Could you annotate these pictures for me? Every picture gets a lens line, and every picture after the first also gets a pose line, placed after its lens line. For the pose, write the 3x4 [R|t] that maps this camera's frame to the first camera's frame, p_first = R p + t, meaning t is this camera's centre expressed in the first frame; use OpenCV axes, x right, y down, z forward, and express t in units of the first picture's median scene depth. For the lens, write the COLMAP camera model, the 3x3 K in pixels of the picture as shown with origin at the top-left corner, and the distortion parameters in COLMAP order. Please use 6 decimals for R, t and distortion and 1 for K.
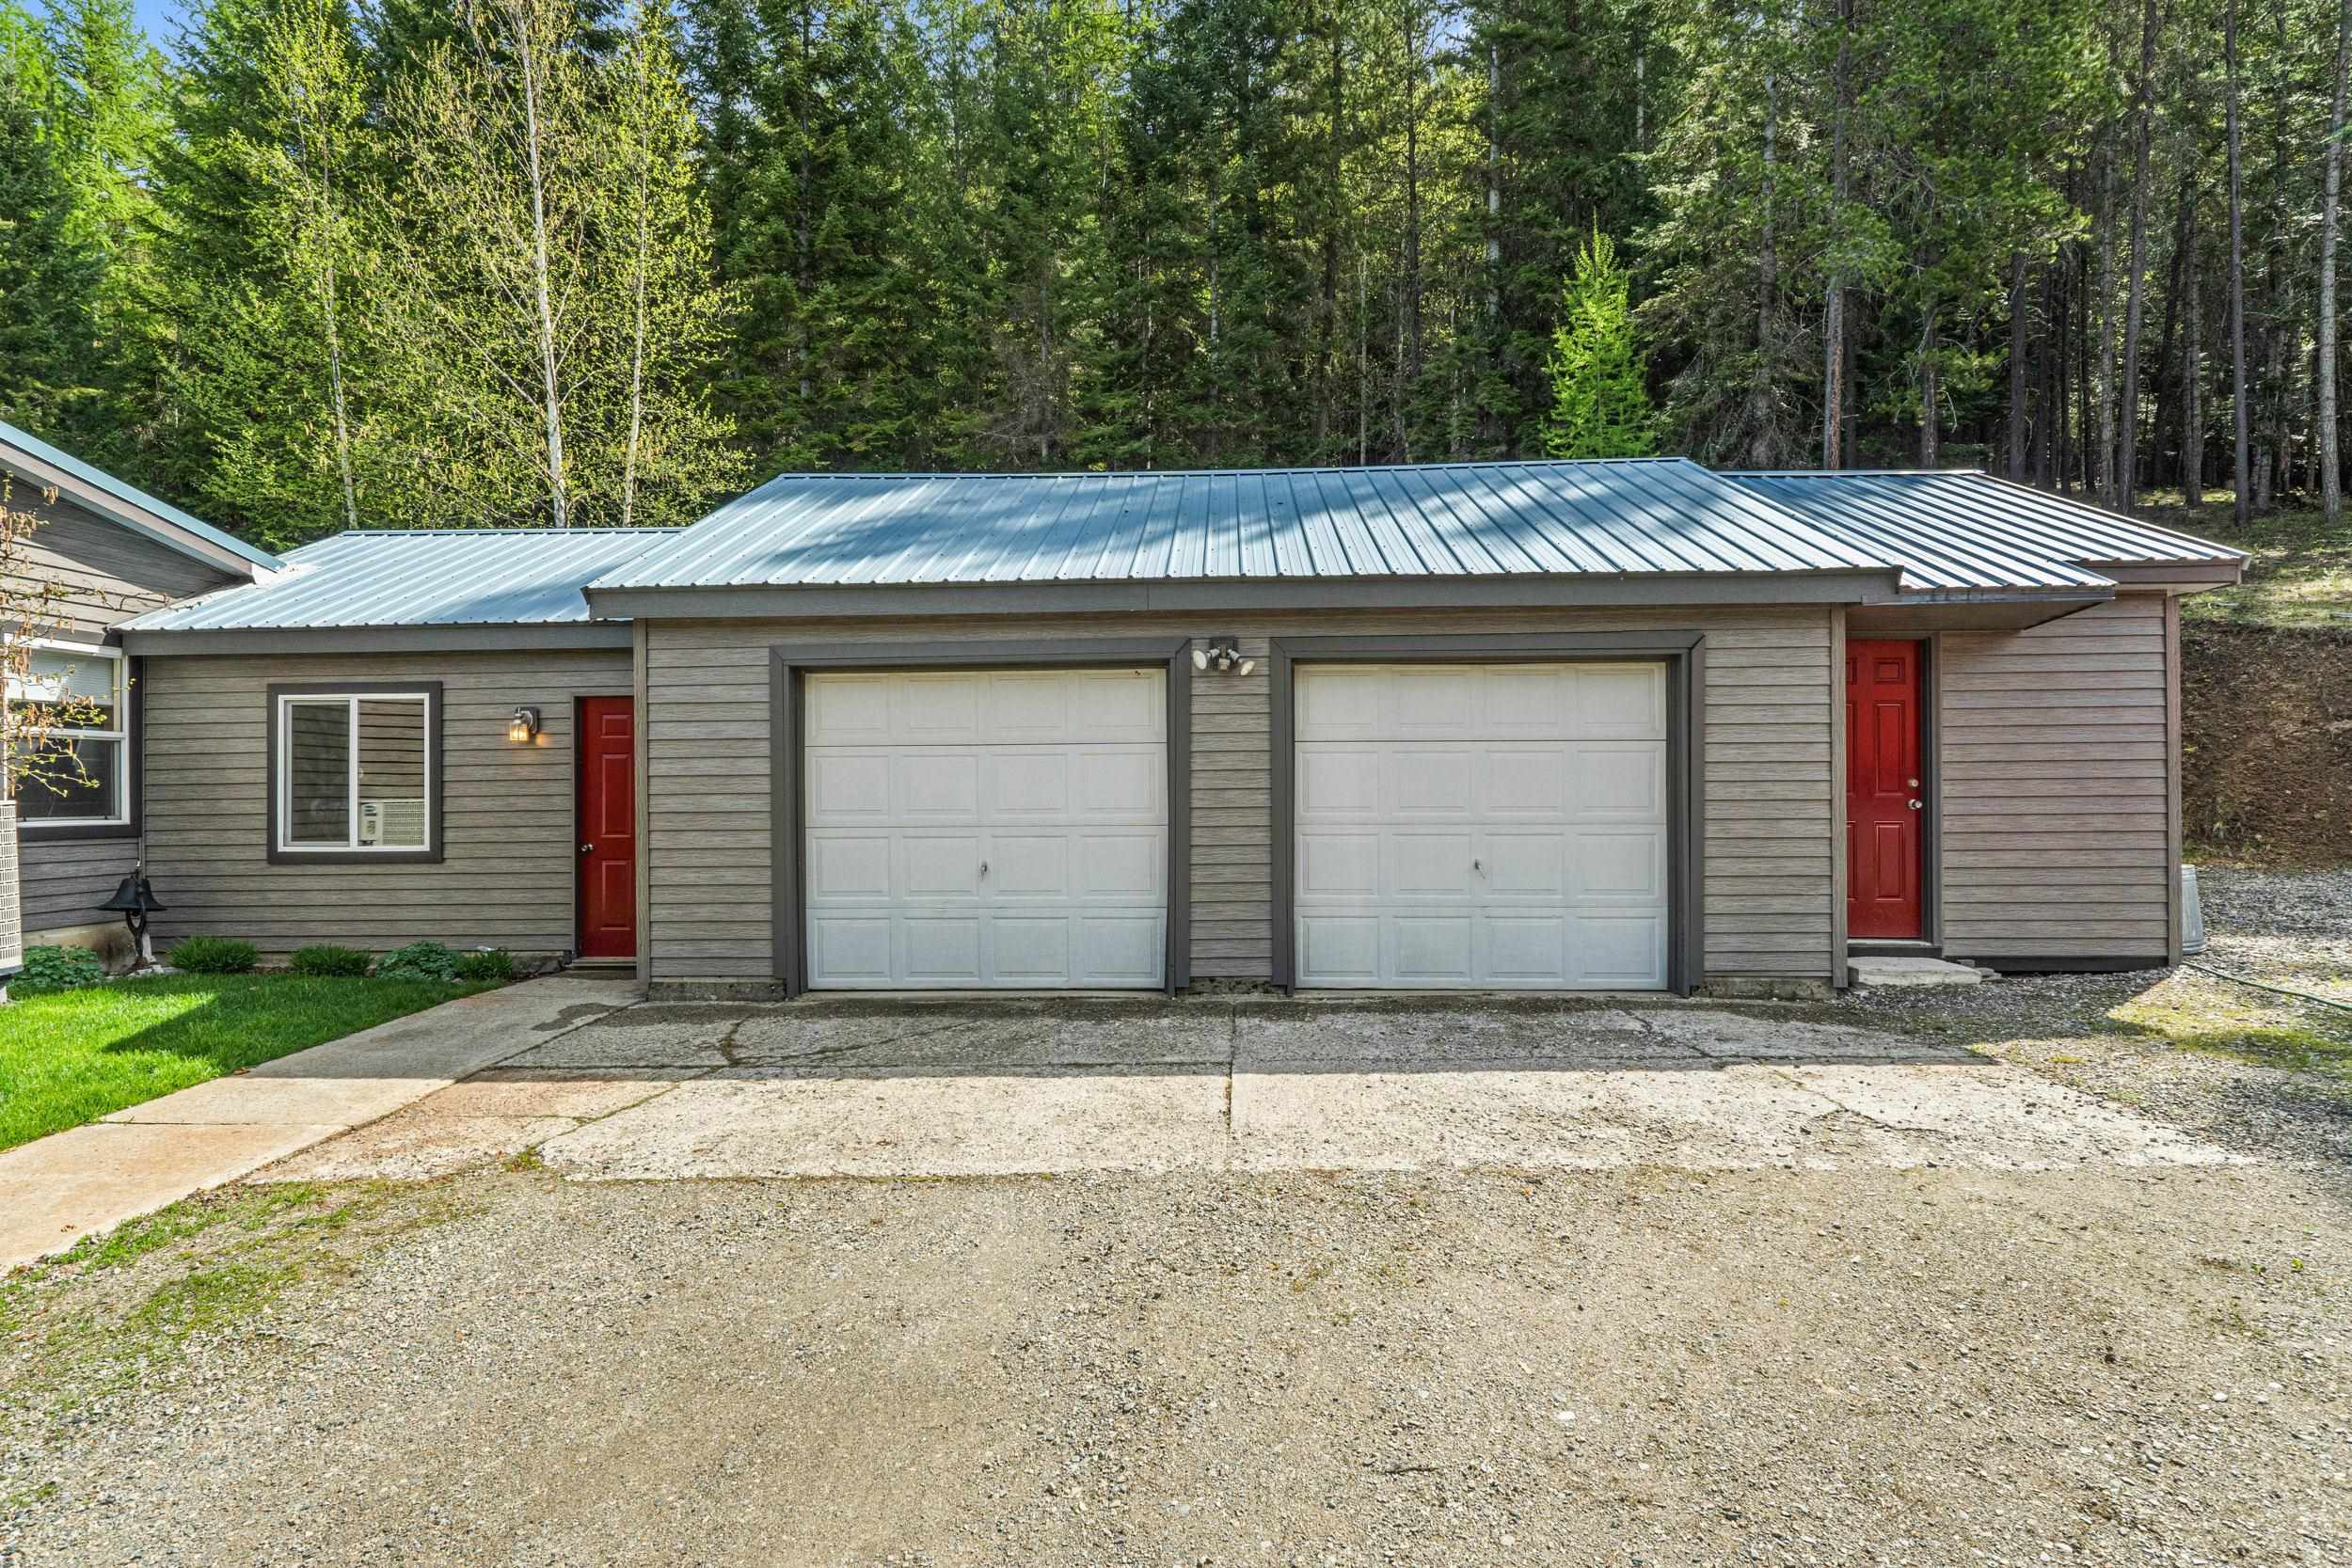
lens RADIAL K [[1129.9, 0, 1174.3], [0, 1129.9, 783.8], [0, 0, 1]] dist [-0.005847, 0.000007]
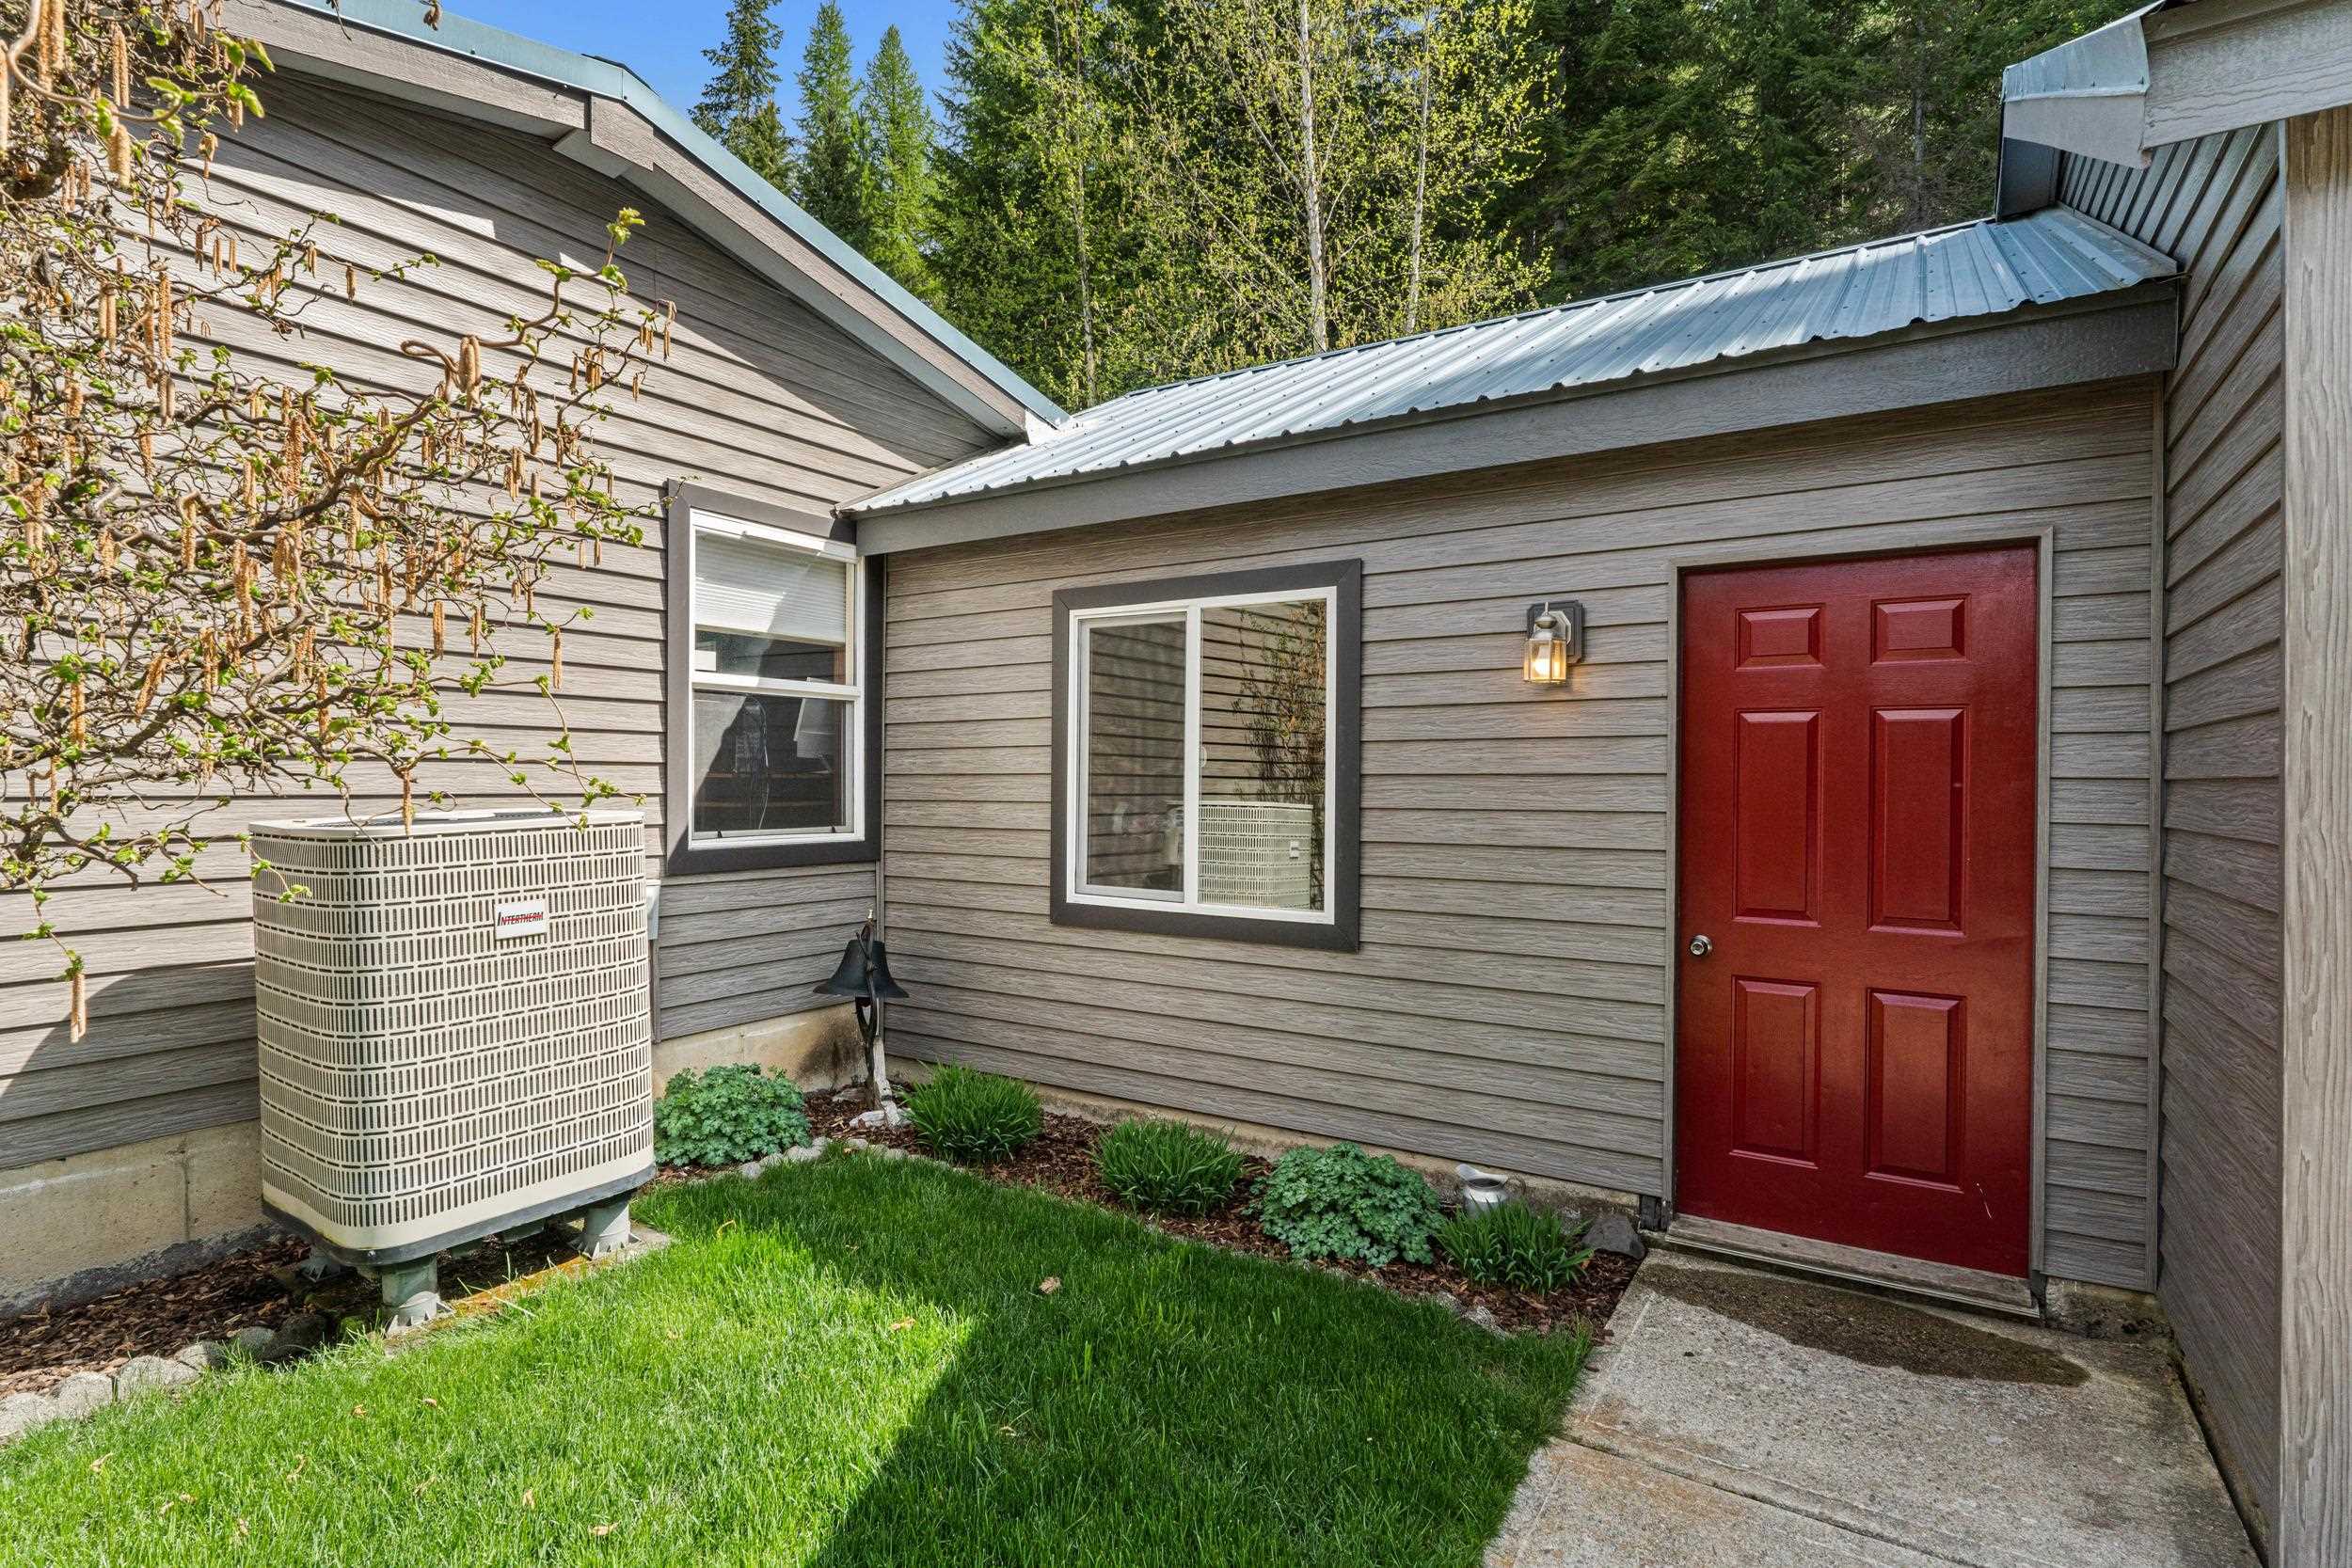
lens RADIAL K [[1129.9, 0, 1175.4], [0, 1129.9, 776.7], [0, 0, 1]] dist [-0.005847, 0.000007]
pose [[0.864113, 0.014077, -0.503101, -0.484636], [-0.011084, 0.999899, 0.008940, -0.005052], [0.503176, -0.002149, 0.864181, 0.564800]]
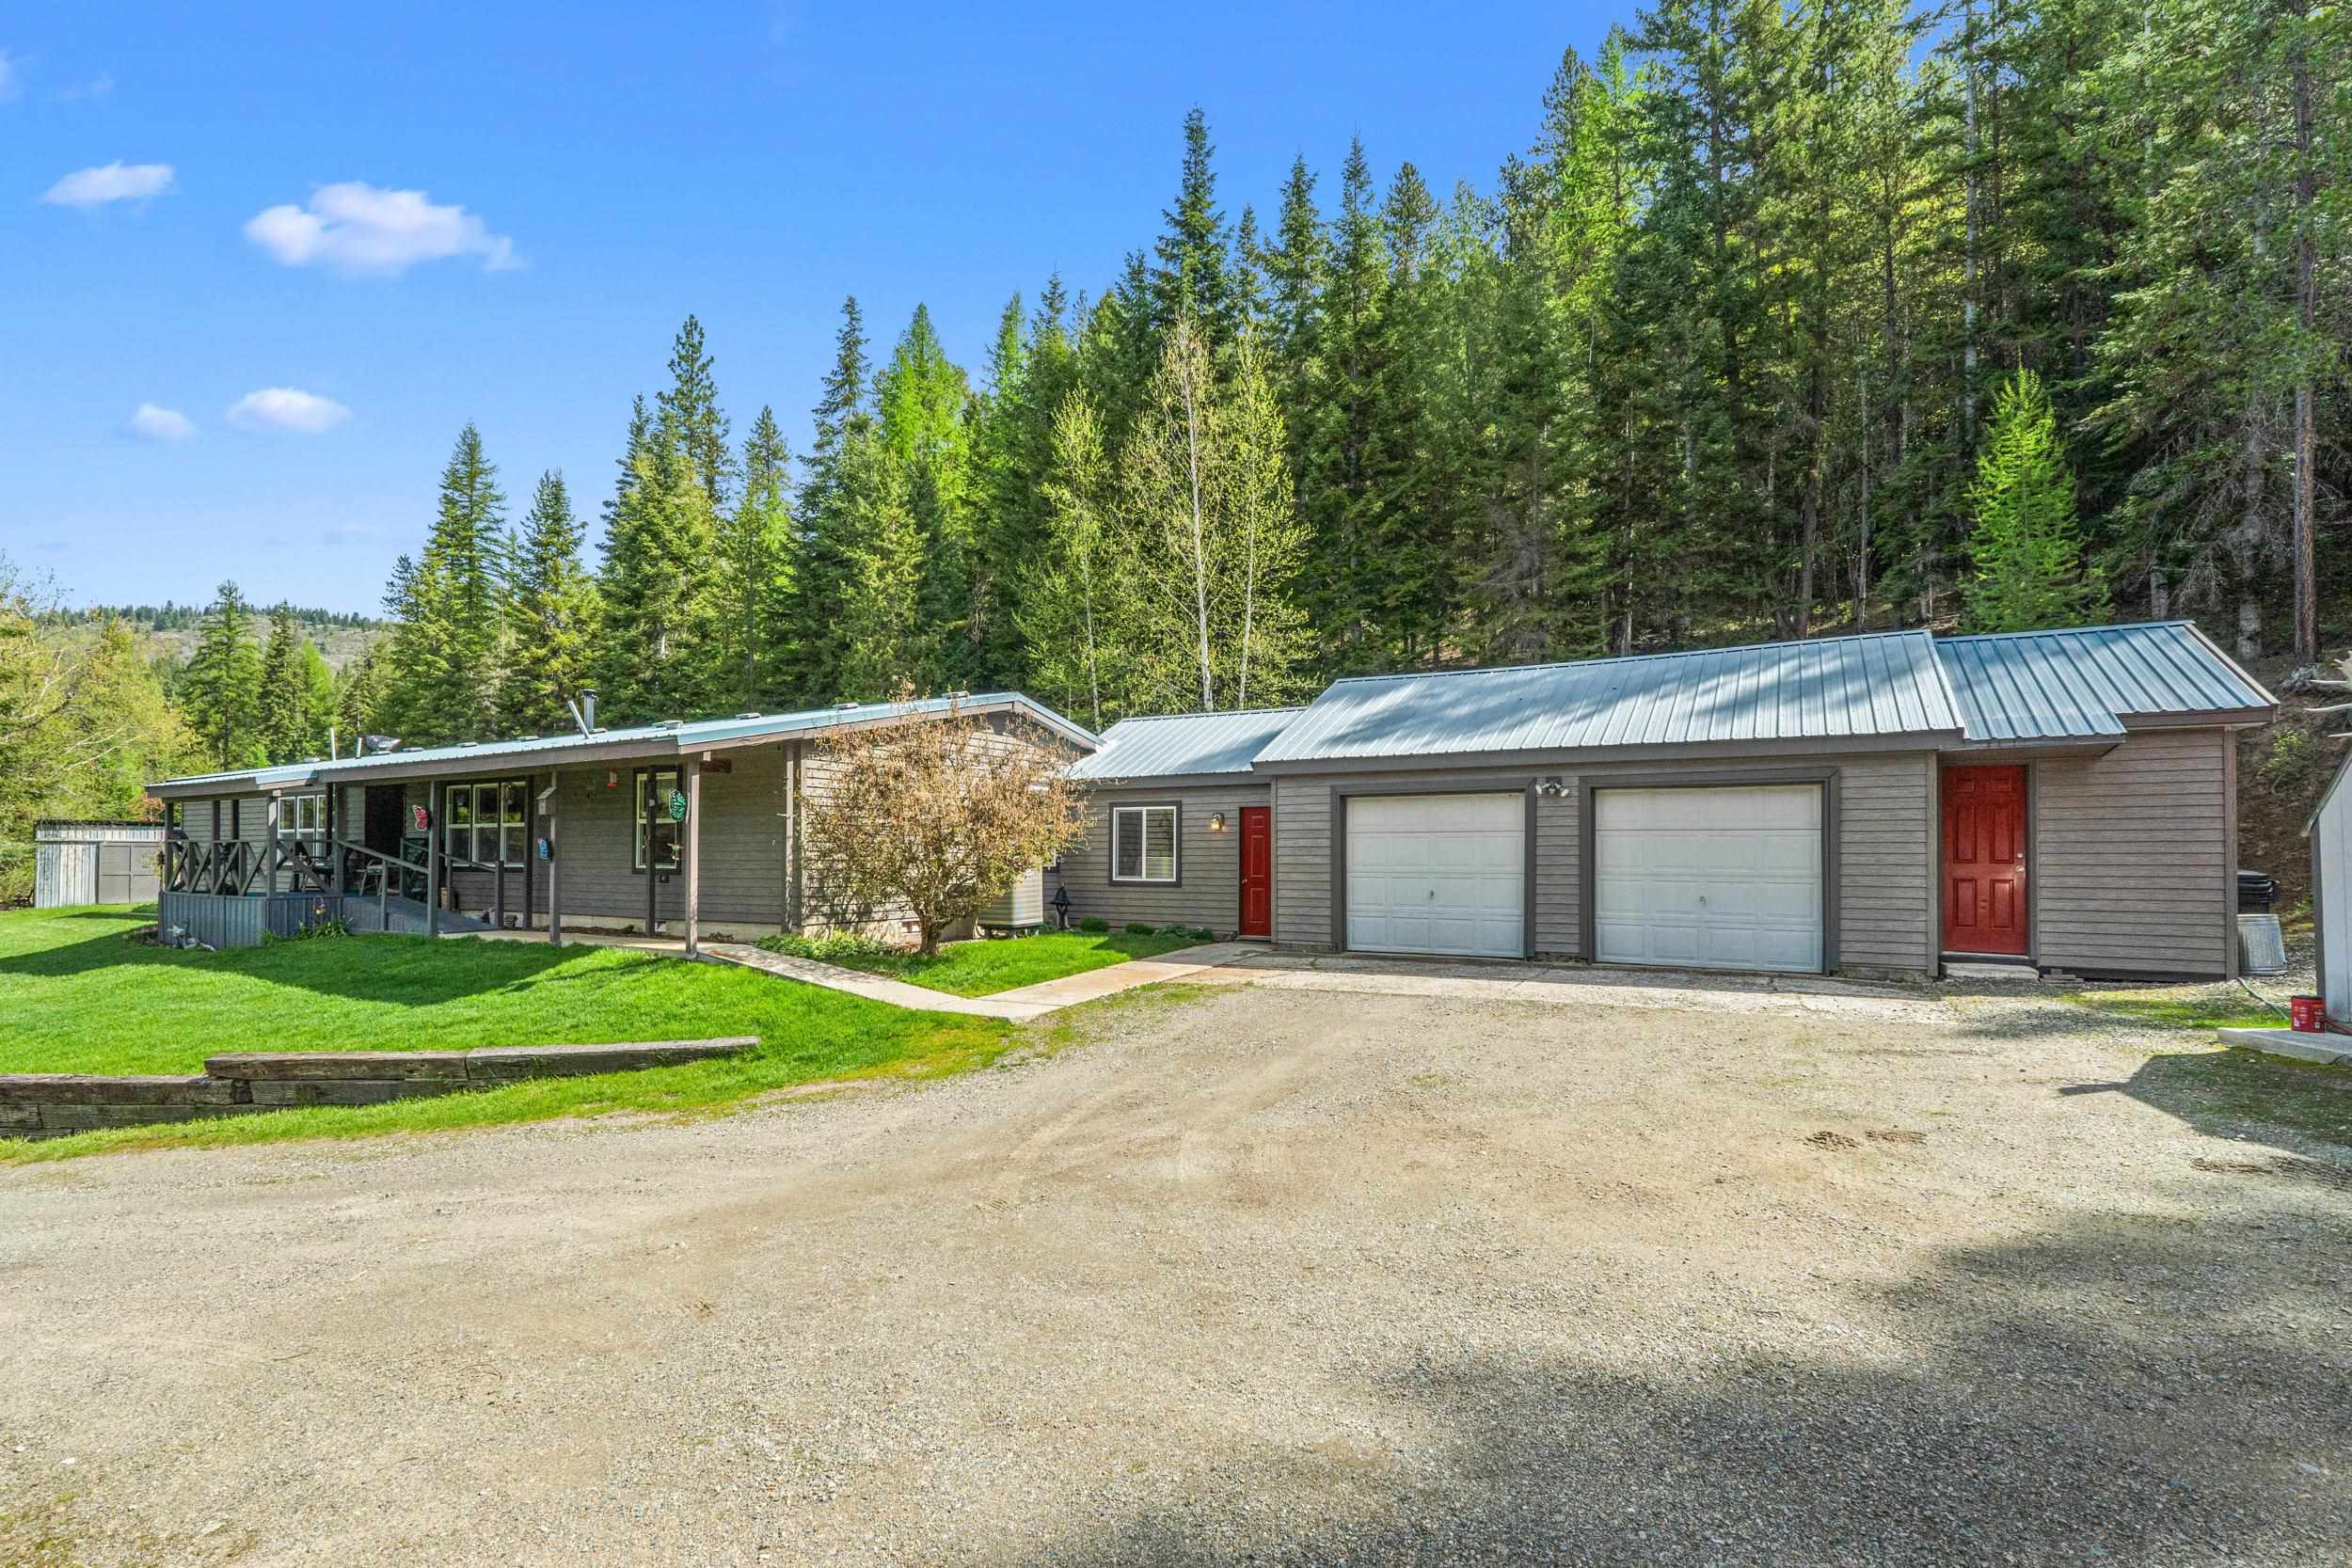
lens RADIAL K [[1085.5, 0, 1174.3], [0, 1085.5, 825.2], [0, 0, 1]] dist [-0.012675, -0.000160]
pose [[0.884981, -0.003548, -0.465613, 0.280444], [-0.006571, 0.999776, -0.020108, -0.004272], [0.465580, 0.020855, 0.884760, -0.795540]]
